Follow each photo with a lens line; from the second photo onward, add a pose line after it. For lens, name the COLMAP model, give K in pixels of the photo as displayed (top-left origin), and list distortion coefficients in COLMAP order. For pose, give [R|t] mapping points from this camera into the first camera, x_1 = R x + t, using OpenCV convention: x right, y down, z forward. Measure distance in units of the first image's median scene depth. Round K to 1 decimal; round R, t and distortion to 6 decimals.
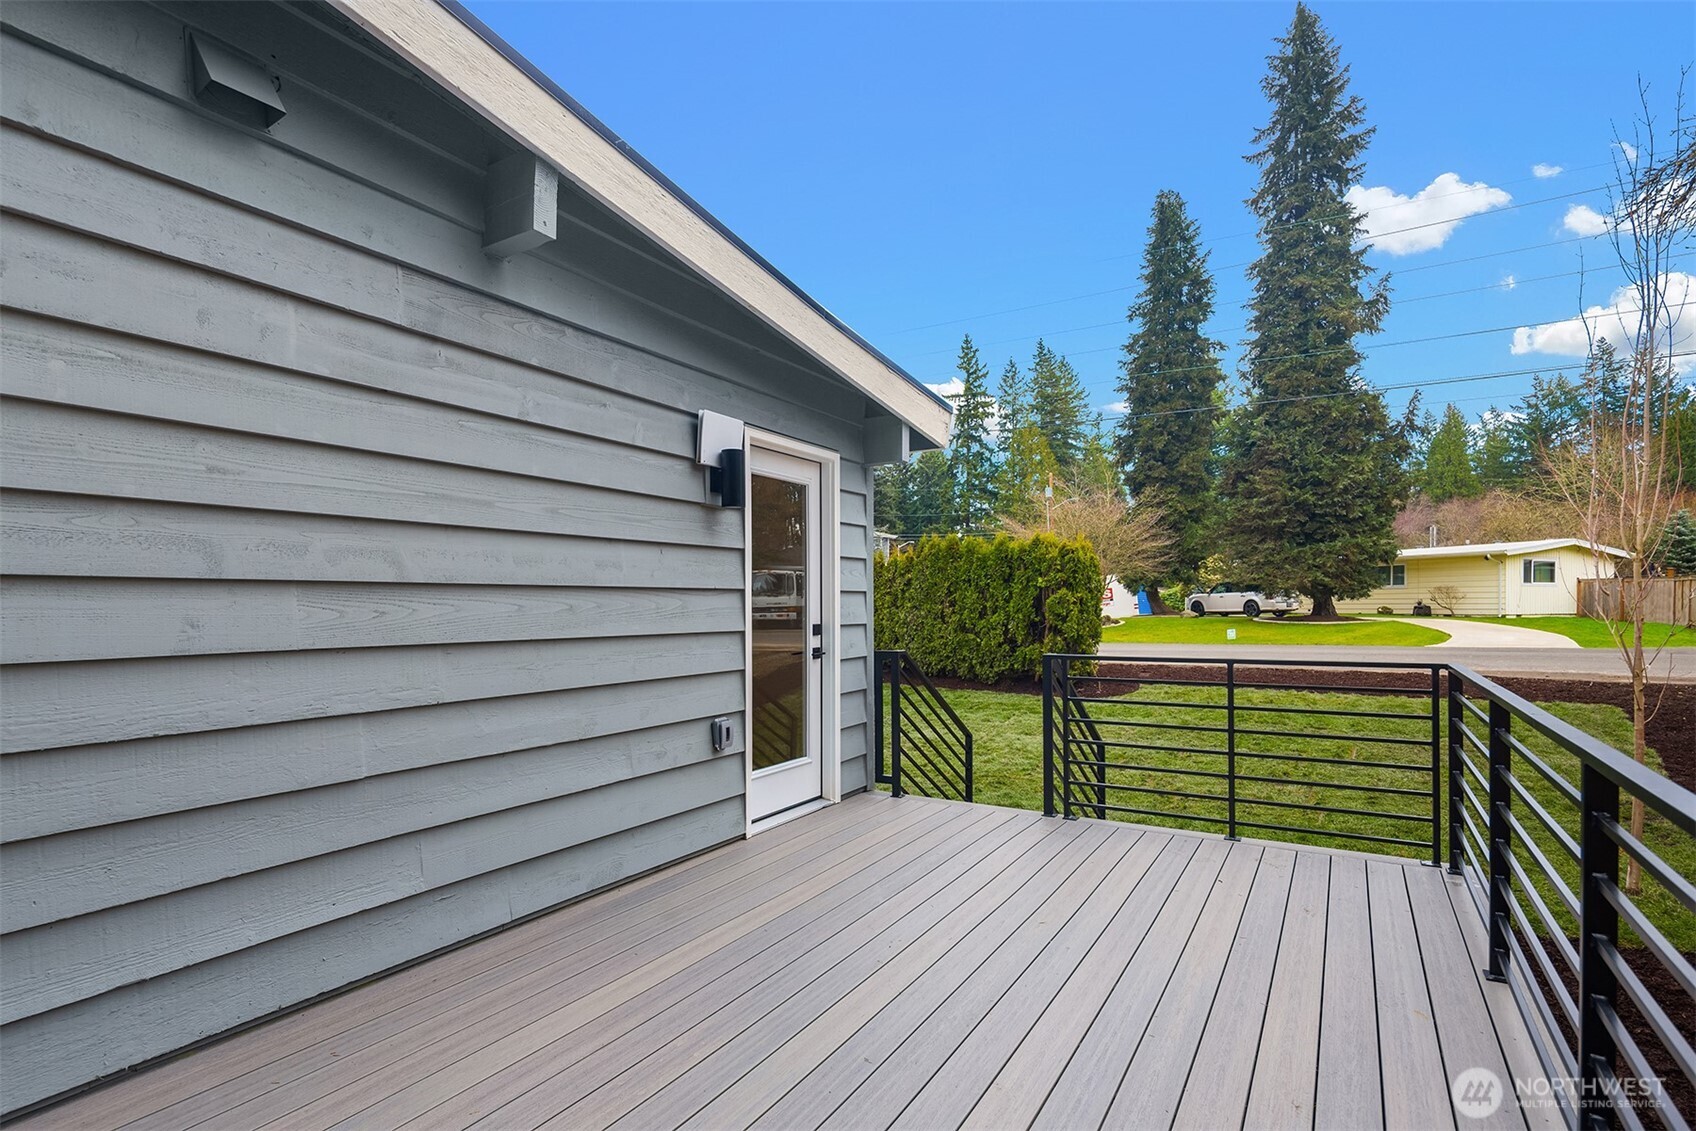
lens RADIAL K [[829.9, 0, 830.3], [0, 829.9, 607.7], [0, 0, 1]] dist [0.002707, -0.001821]
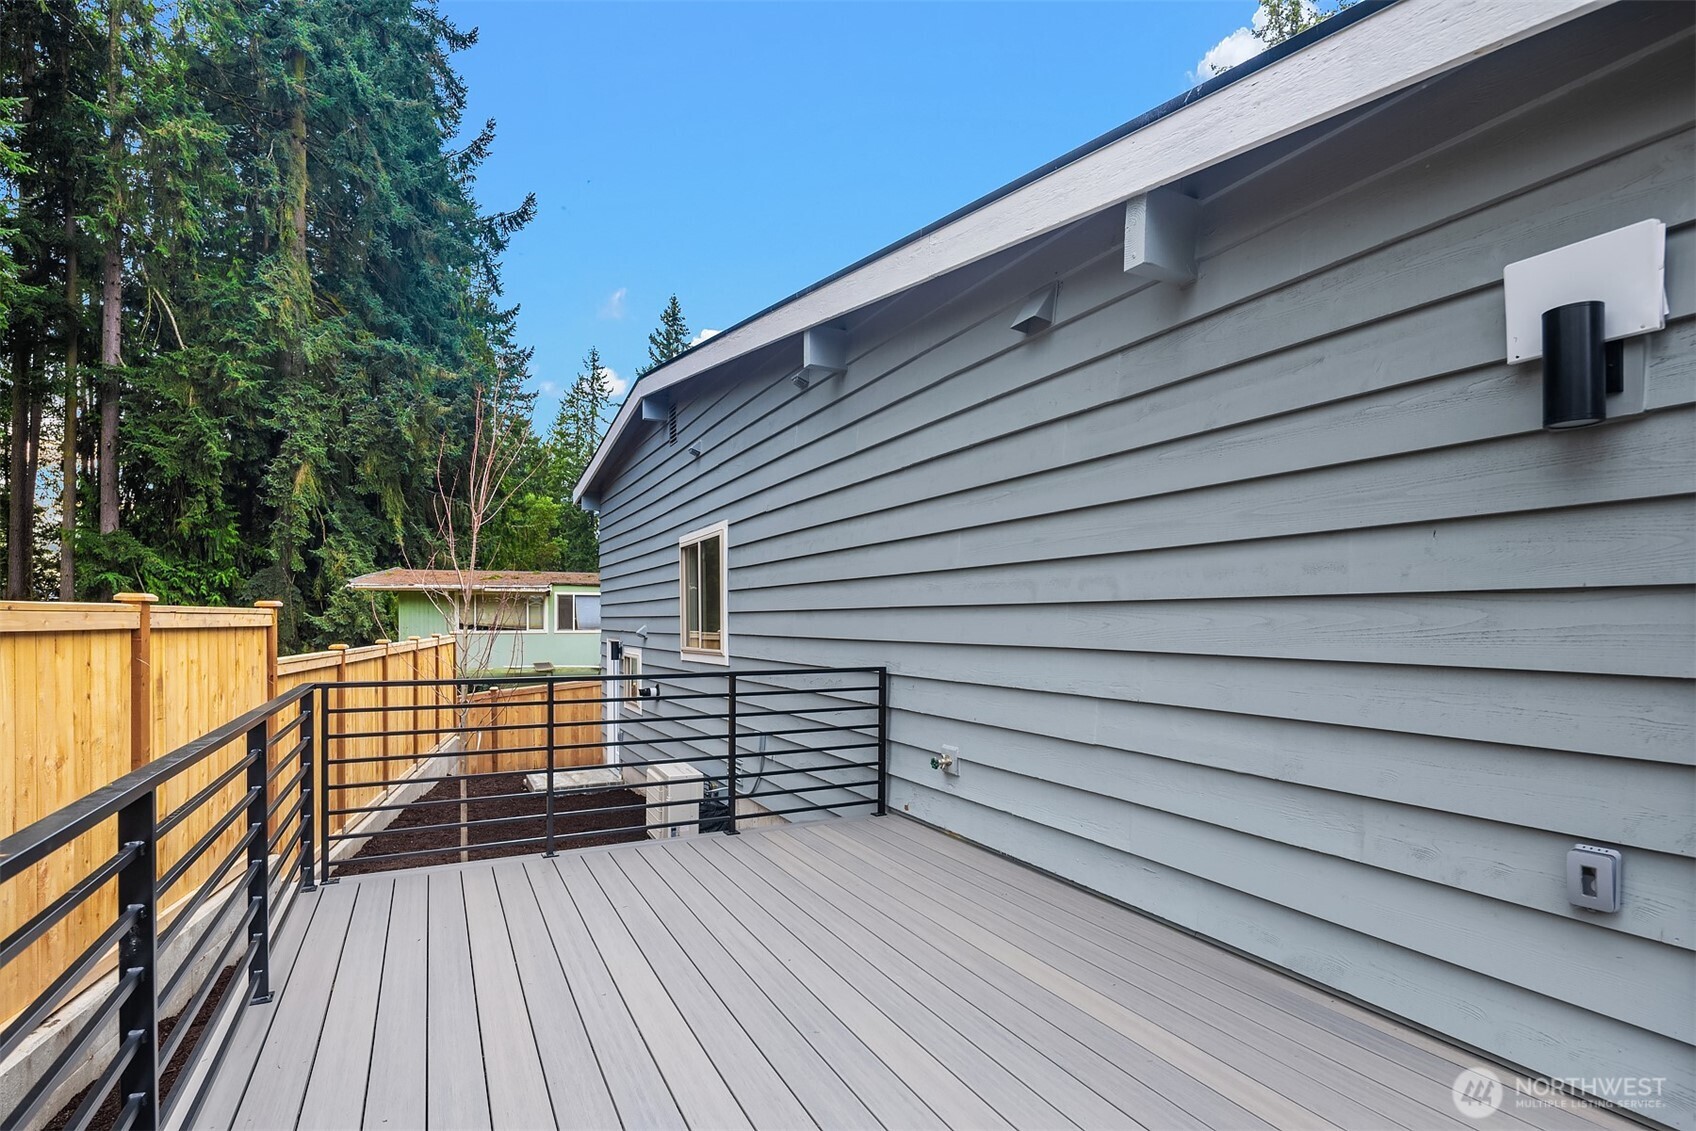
lens RADIAL K [[829.9, 0, 843.5], [0, 829.9, 613.3], [0, 0, 1]] dist [0.002707, -0.001821]
pose [[-0.530974, 0.004520, -0.847376, 0.740296], [0.005247, 0.999984, 0.002046, -0.016154], [0.847372, -0.003360, -0.530989, 1.239102]]
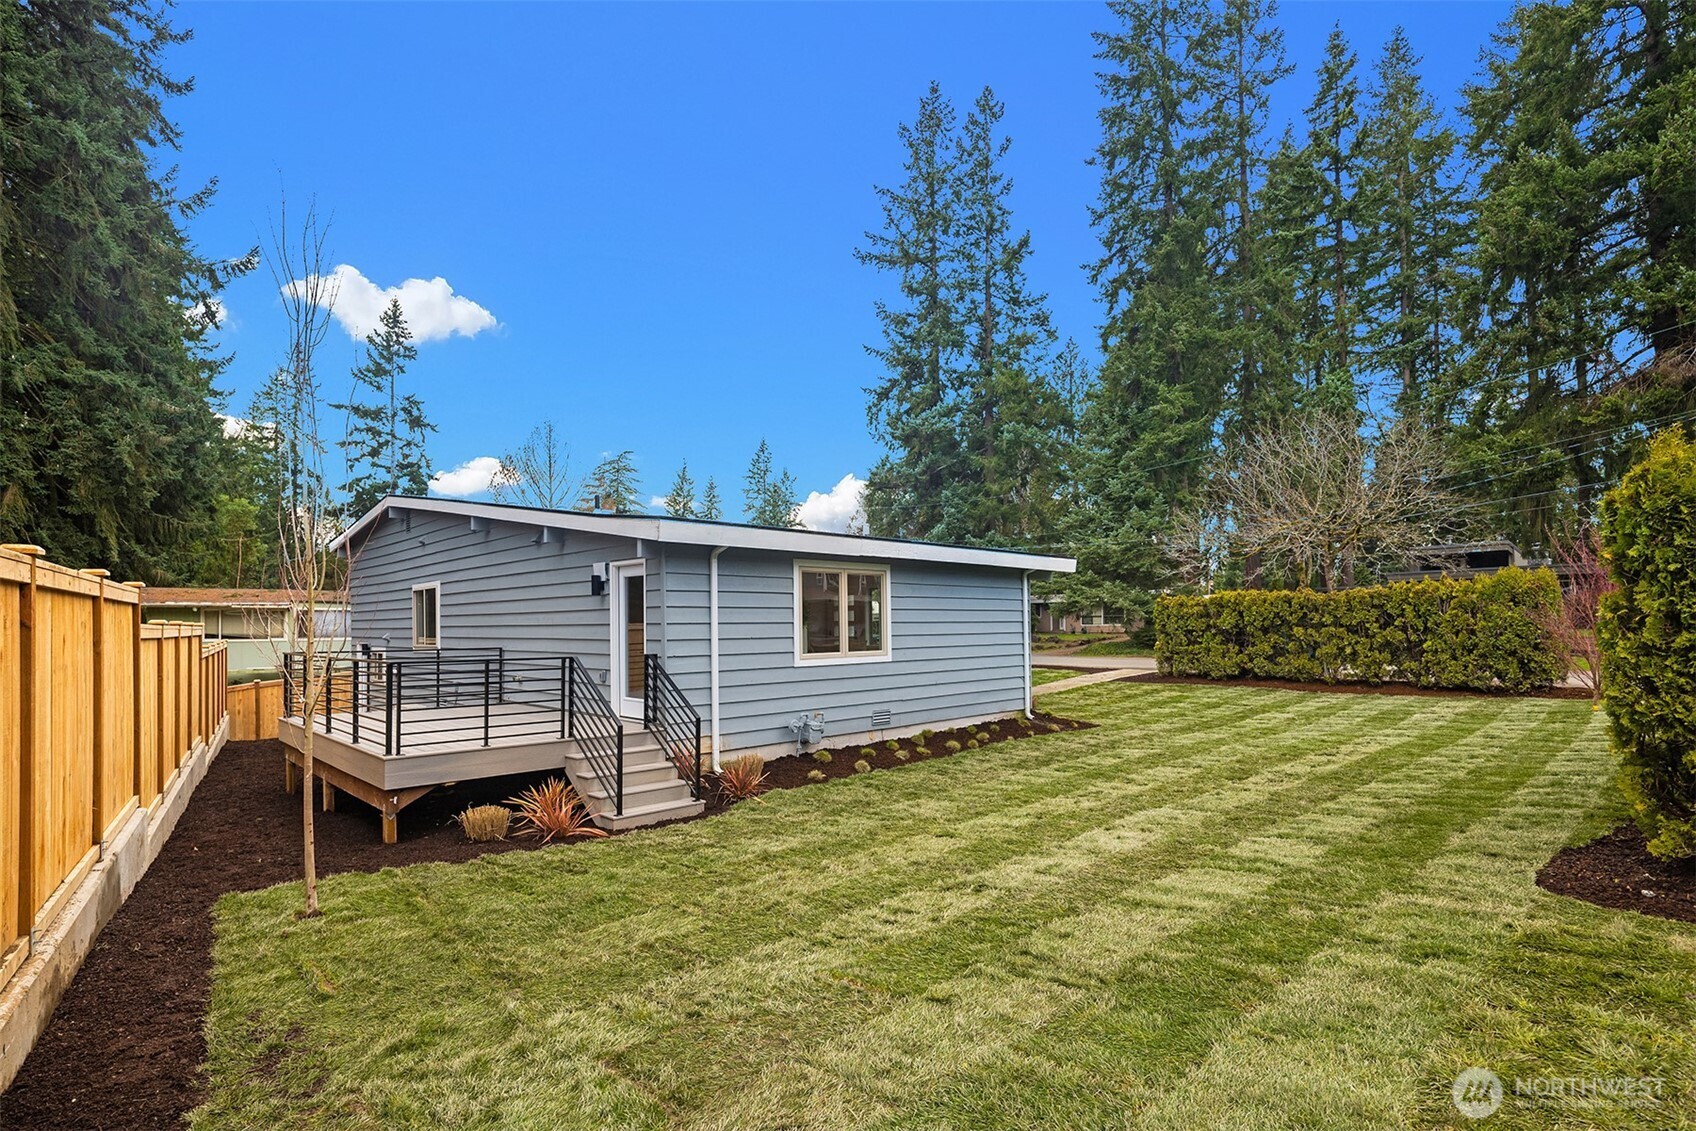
lens RADIAL K [[829.9, 0, 854.0], [0, 829.9, 615.6], [0, 0, 1]] dist [0.002707, -0.001821]
pose [[-0.250442, -0.001057, -0.968131, 3.375958], [0.006897, 0.999972, -0.002876, -0.053659], [0.968107, -0.007398, -0.250428, 3.595916]]
